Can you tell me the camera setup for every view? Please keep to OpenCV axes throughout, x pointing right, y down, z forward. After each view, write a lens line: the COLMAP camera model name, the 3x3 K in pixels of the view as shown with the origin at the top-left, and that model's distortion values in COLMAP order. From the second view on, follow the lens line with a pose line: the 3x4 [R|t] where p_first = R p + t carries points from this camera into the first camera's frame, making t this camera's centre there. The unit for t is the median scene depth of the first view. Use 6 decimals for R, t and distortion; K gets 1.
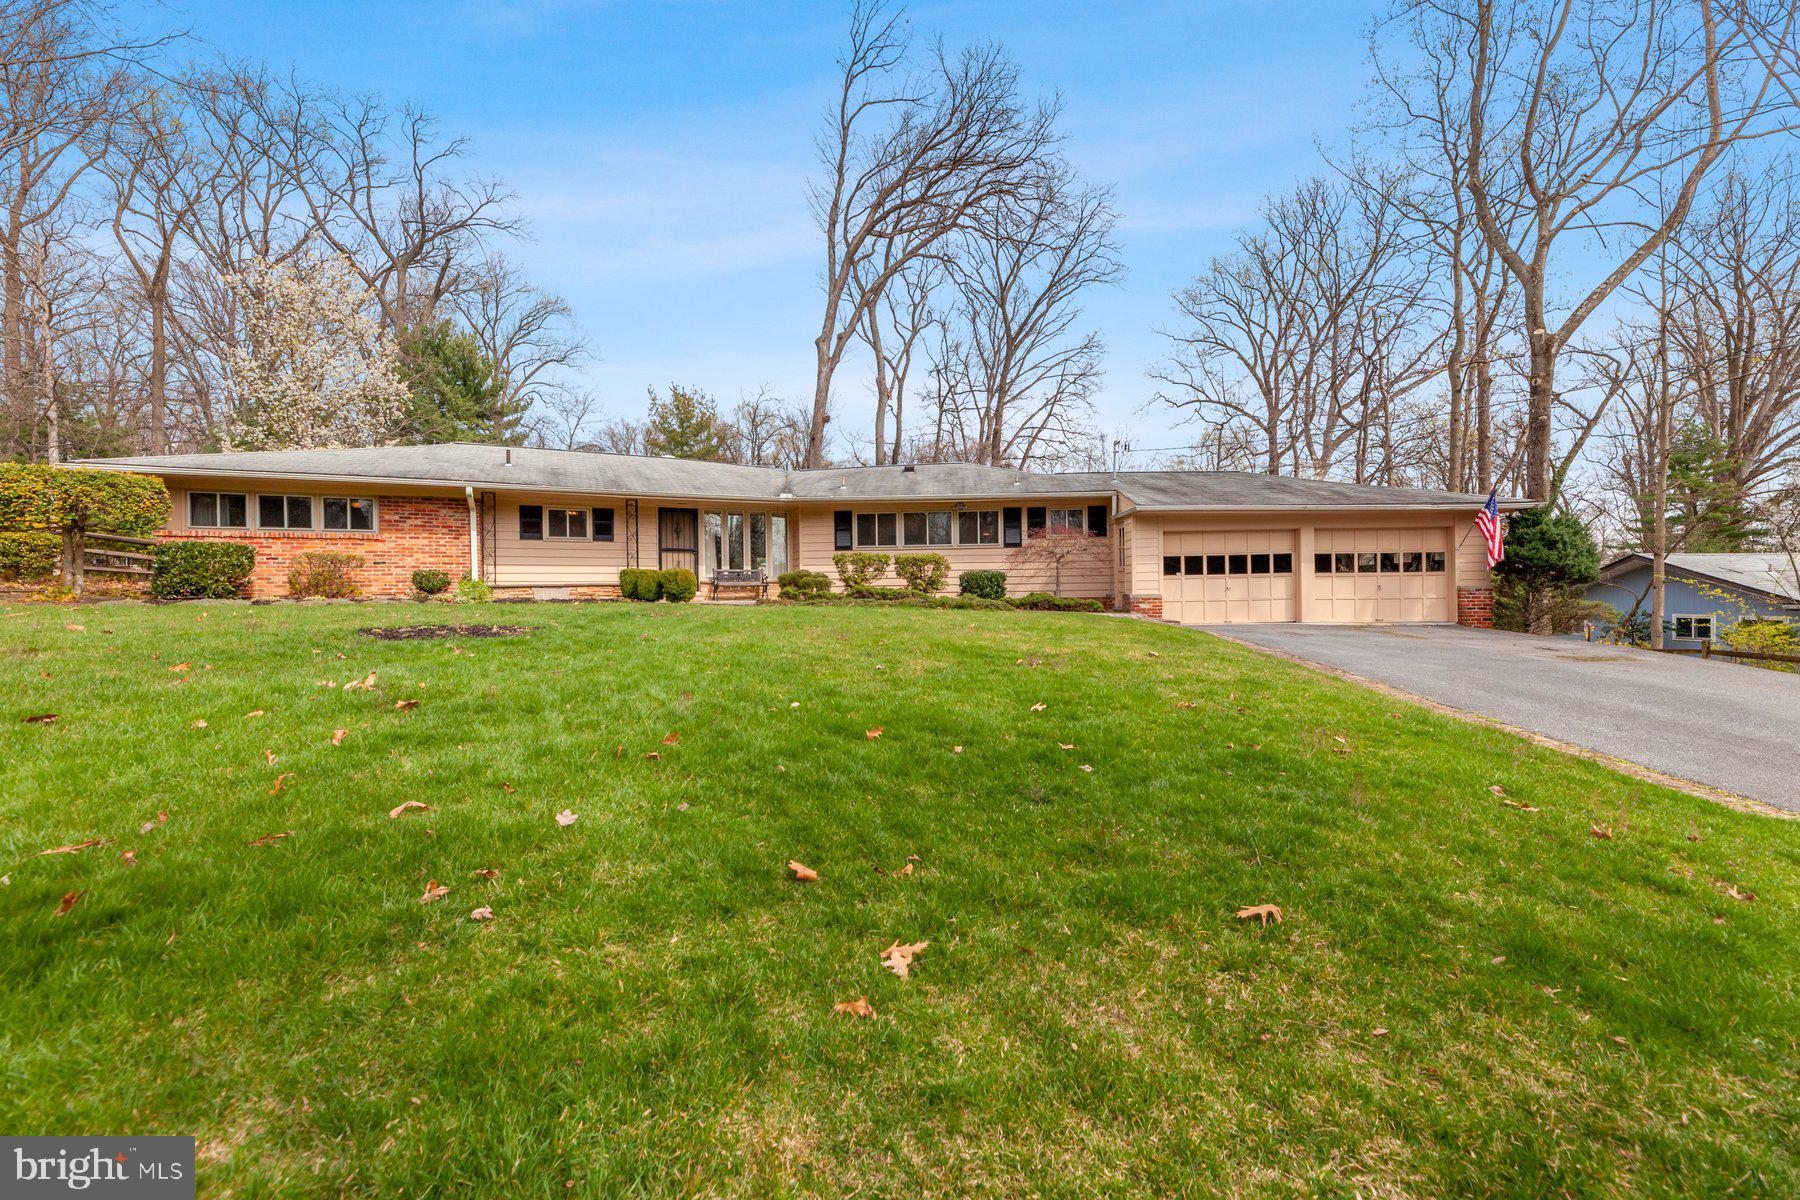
lens RADIAL K [[726.1, 0, 906.9], [0, 726.1, 600.4], [0, 0, 1]] dist [0.008143, -0.006006]
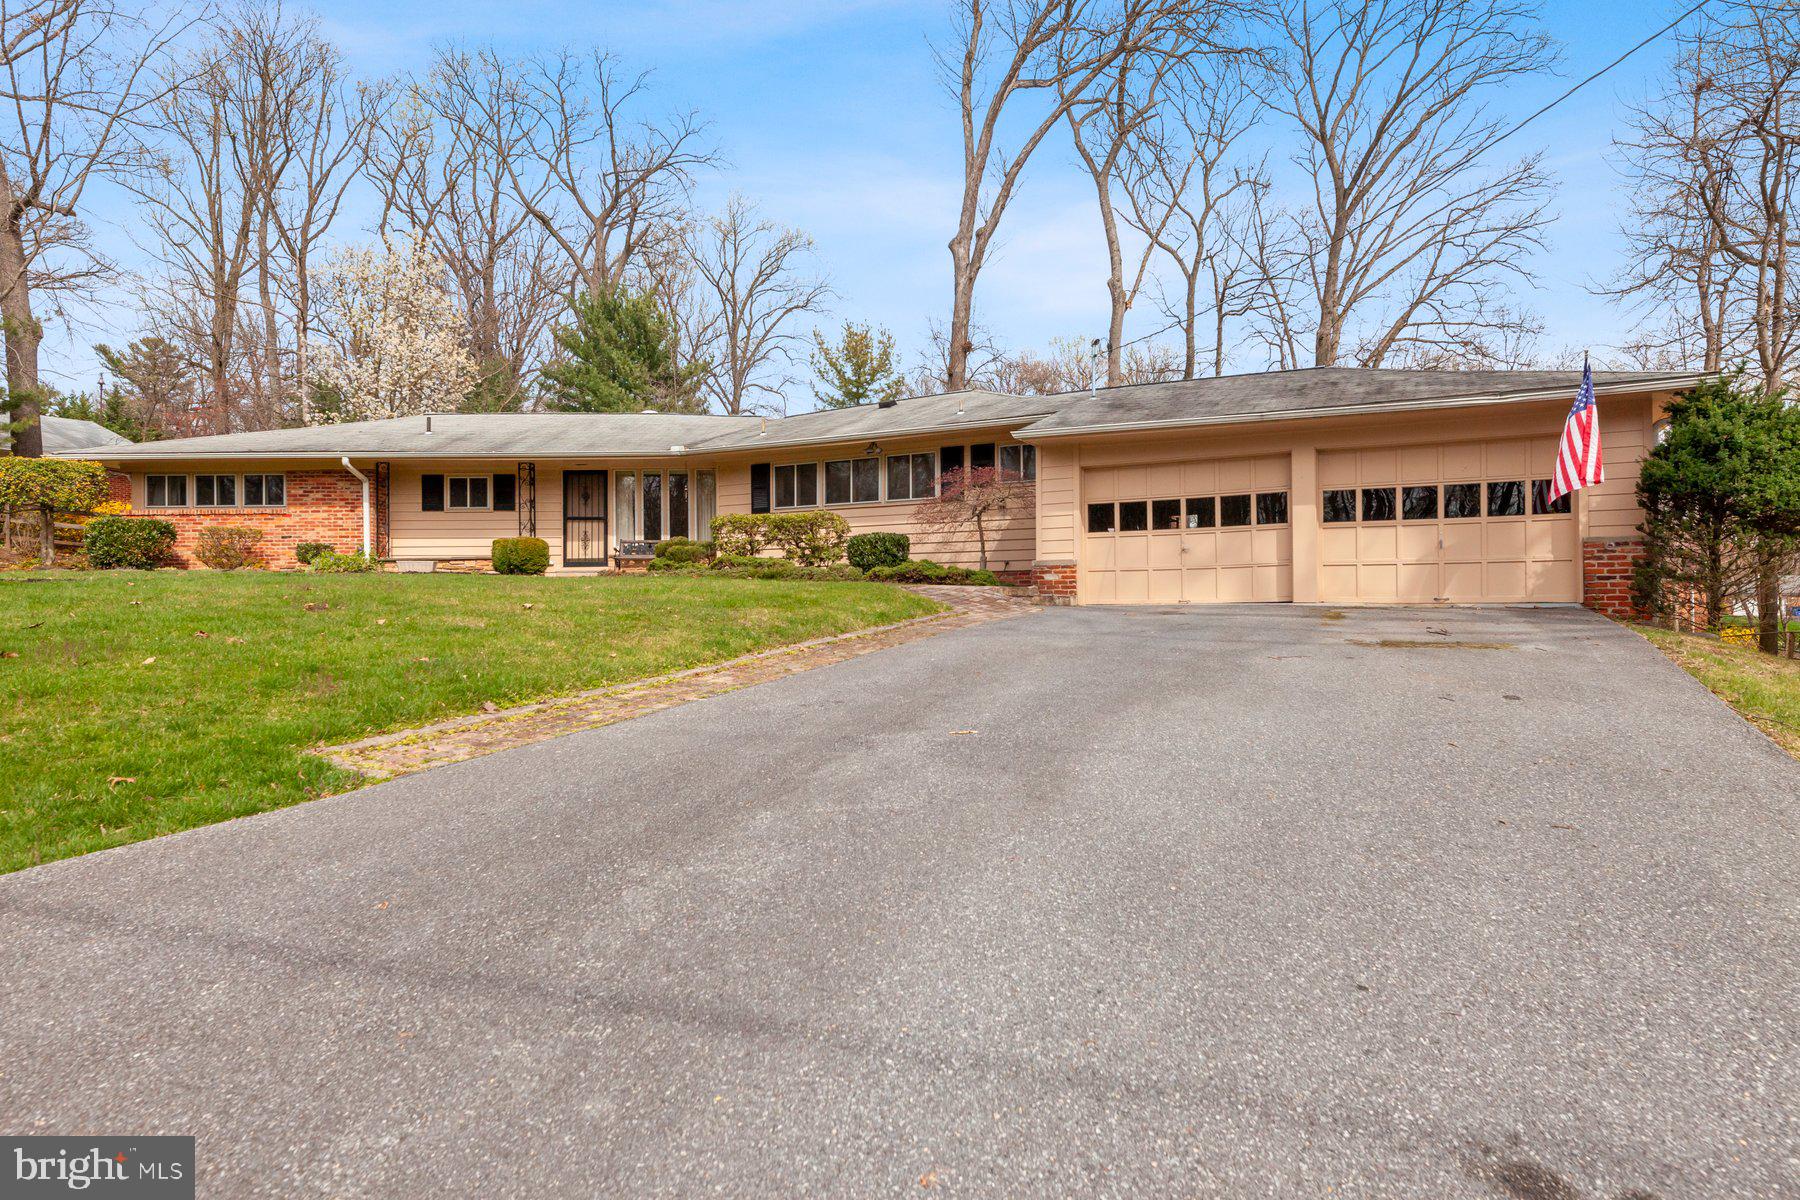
lens RADIAL K [[1019.1, 0, 900.0], [0, 1019.1, 600.0], [0, 0, 1]] dist [-0.006298, -0.000294]
pose [[0.904036, 0.004196, -0.427436, 0.599851], [-0.007385, 0.999956, -0.005802, 0.035361], [0.427393, 0.008402, 0.904027, 0.069050]]
